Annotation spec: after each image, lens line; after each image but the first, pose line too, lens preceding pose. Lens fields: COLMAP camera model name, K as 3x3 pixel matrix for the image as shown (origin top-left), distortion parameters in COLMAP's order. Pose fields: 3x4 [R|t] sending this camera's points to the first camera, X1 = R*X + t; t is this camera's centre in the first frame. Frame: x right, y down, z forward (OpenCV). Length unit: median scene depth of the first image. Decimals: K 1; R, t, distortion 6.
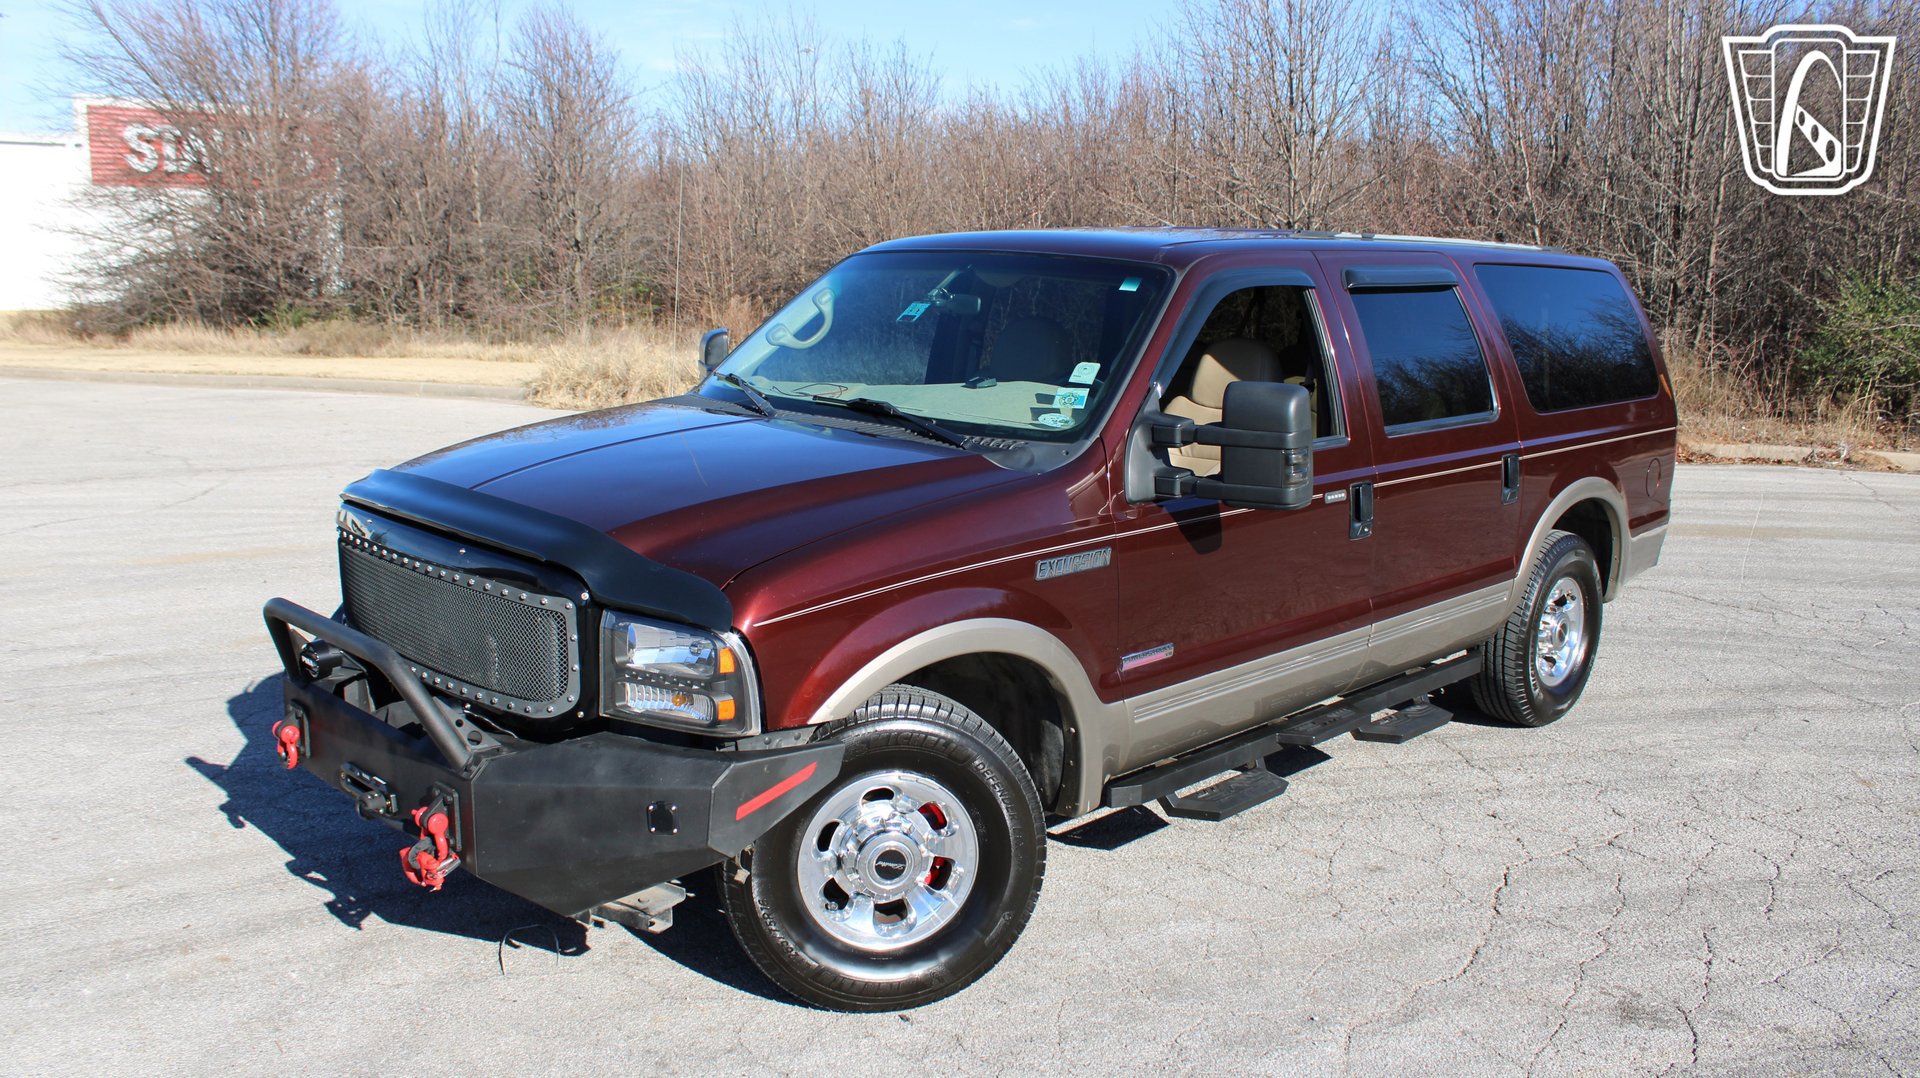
lens RADIAL K [[1573.7, 0, 946.9], [0, 1573.7, 527.5], [0, 0, 1]] dist [-0.108689, 0.058807]
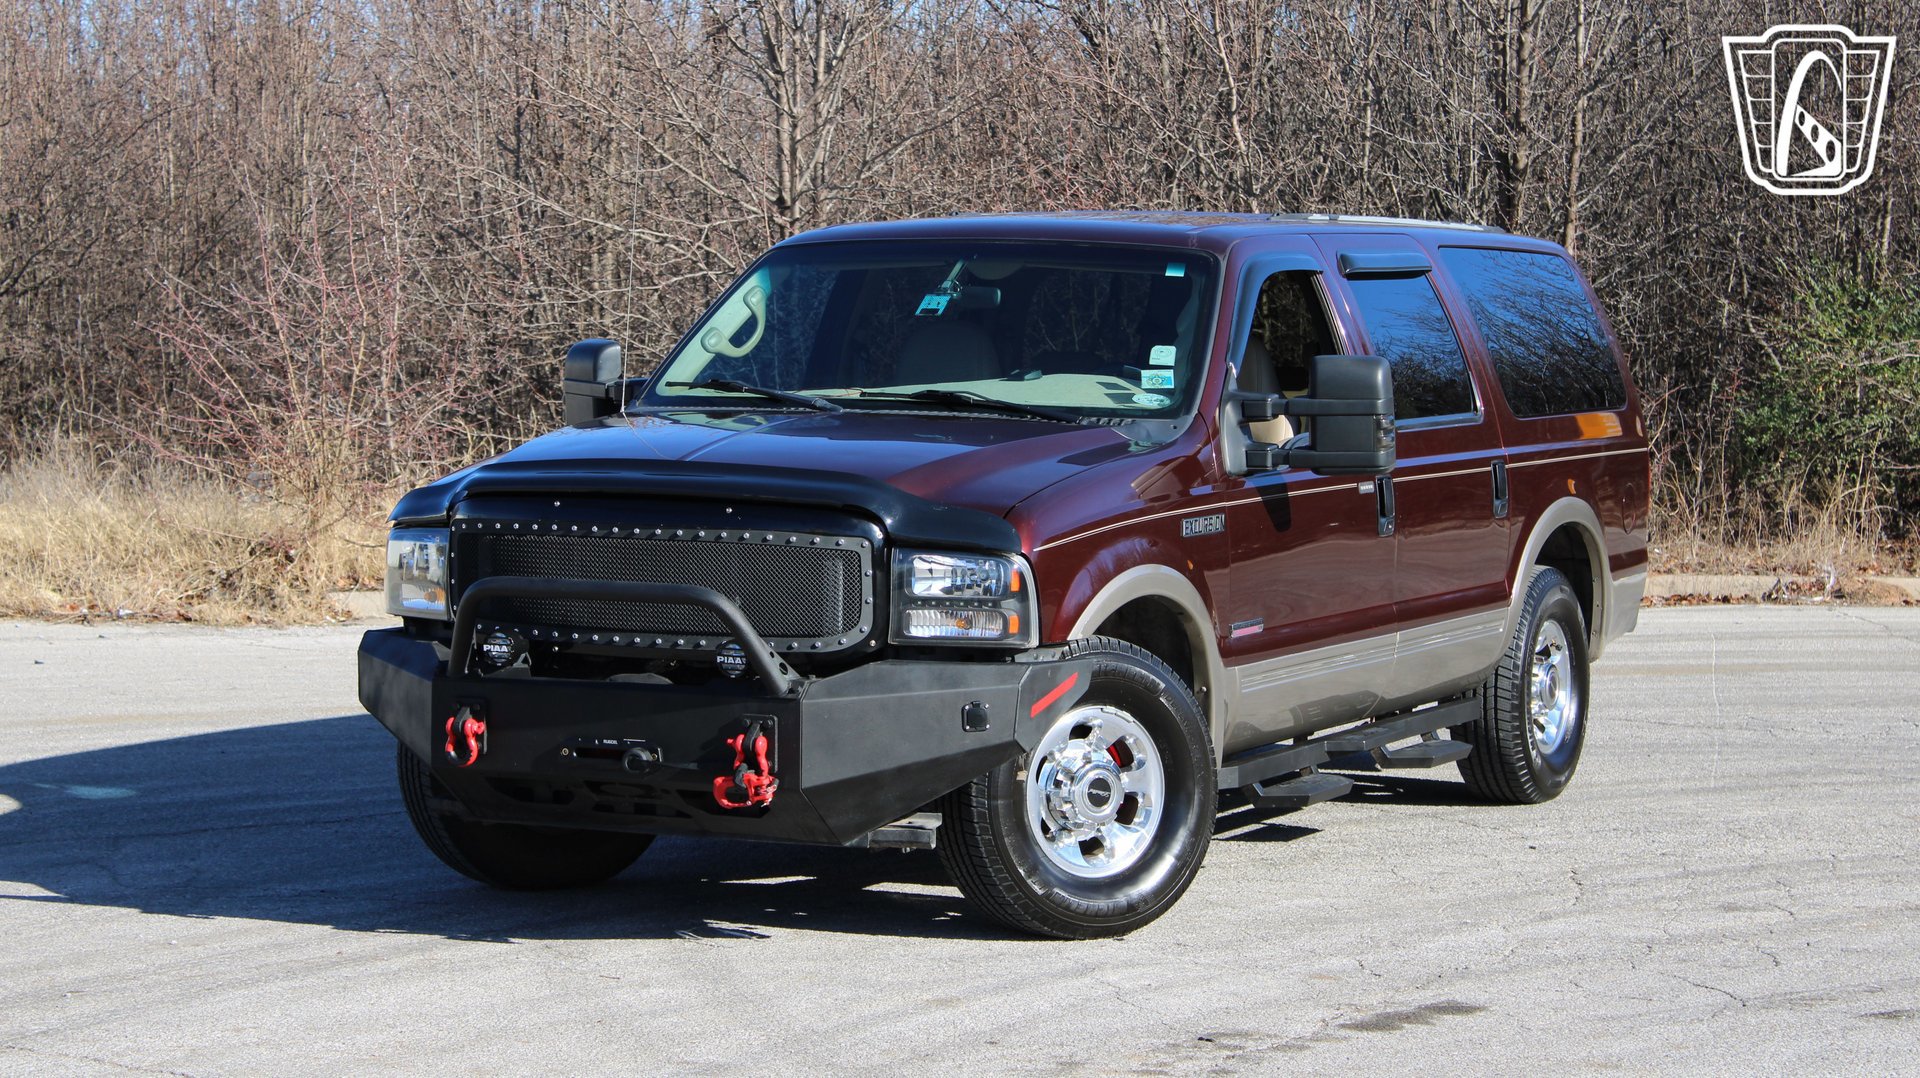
lens RADIAL K [[4392.4, 0, 951.4], [0, 4392.4, 533.5], [0, 0, 1]] dist [0.088547, 0.000000]
pose [[0.941717, -0.032415, 0.334842, -0.976552], [0.071220, 0.991996, -0.104268, 0.296159], [-0.328782, 0.122038, 0.936488, -1.566181]]
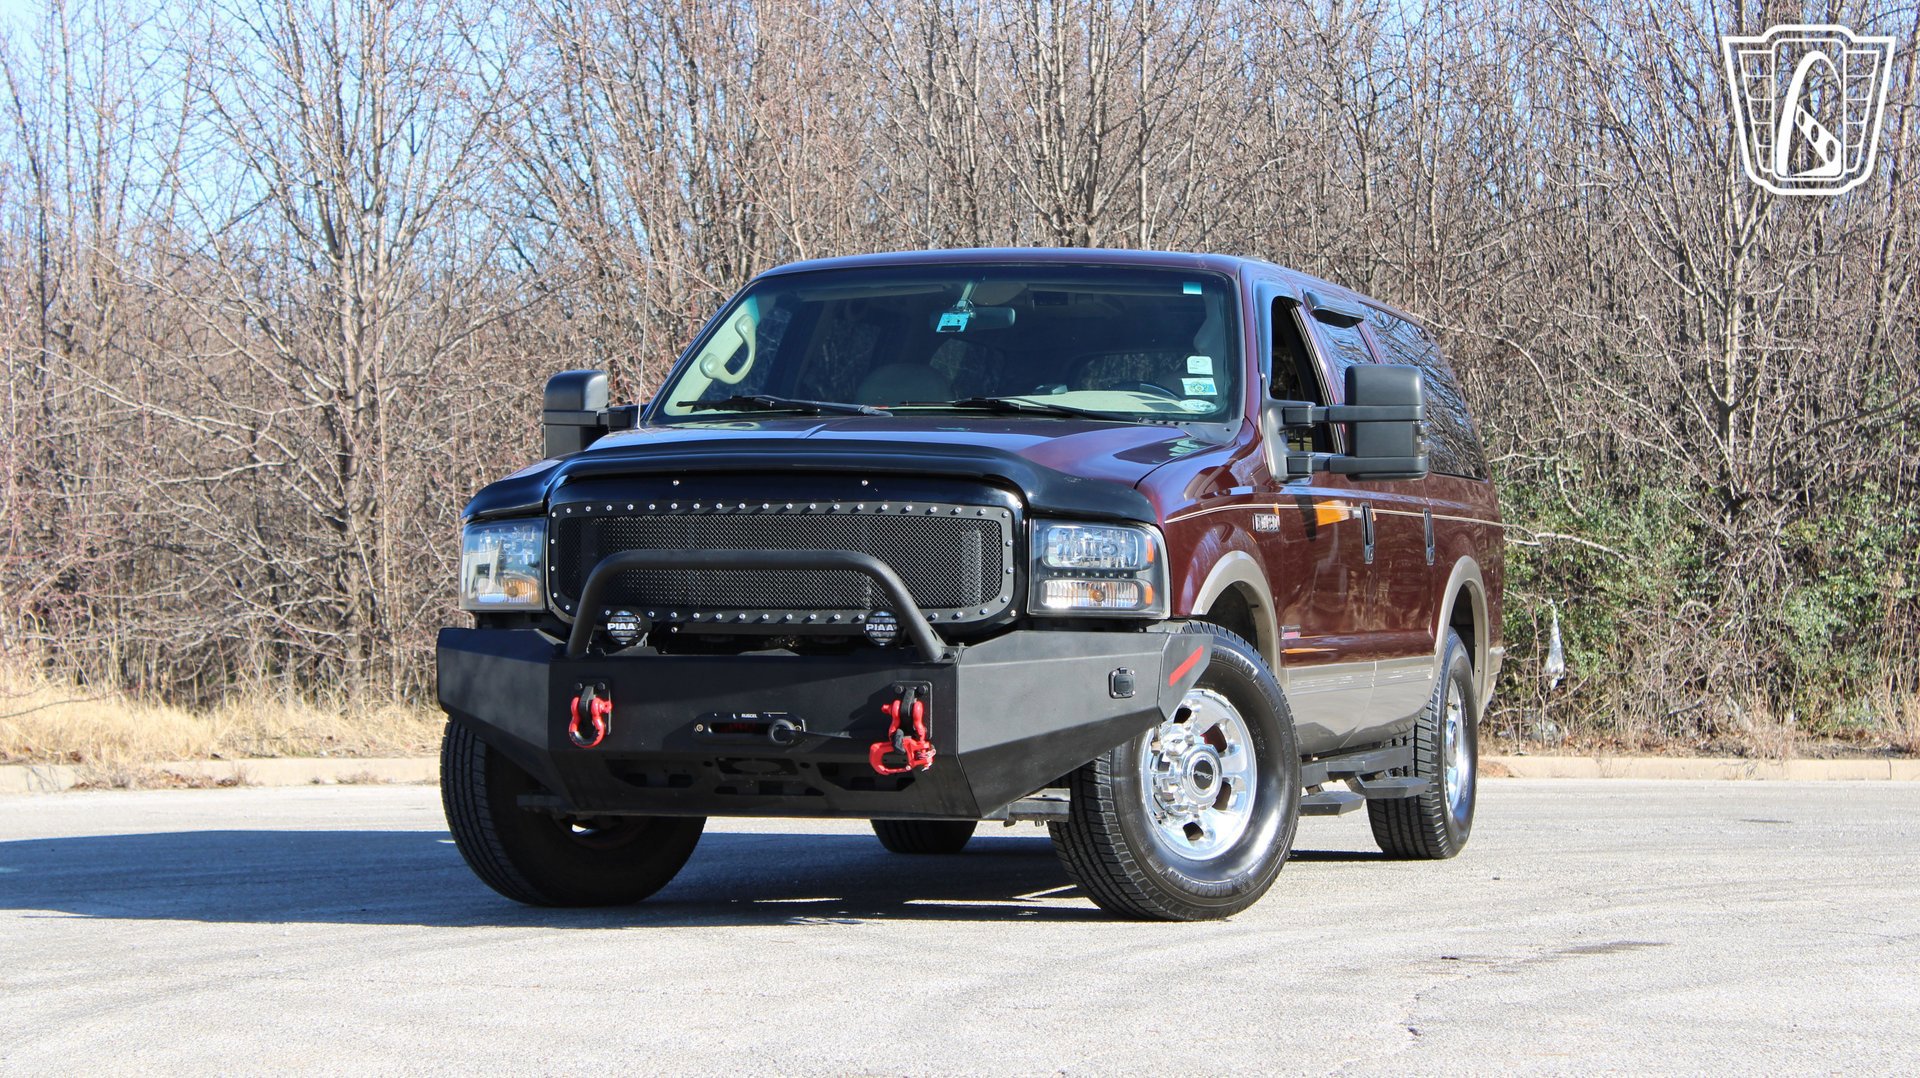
lens RADIAL K [[4564.6, 0, 956.9], [0, 4564.6, 540.6], [0, 0, 1]] dist [0.109924, 0.000000]
pose [[0.869876, -0.008992, 0.493189, -1.492926], [0.101617, 0.981655, -0.161331, 0.469591], [-0.482691, 0.190454, 0.854832, -1.419049]]
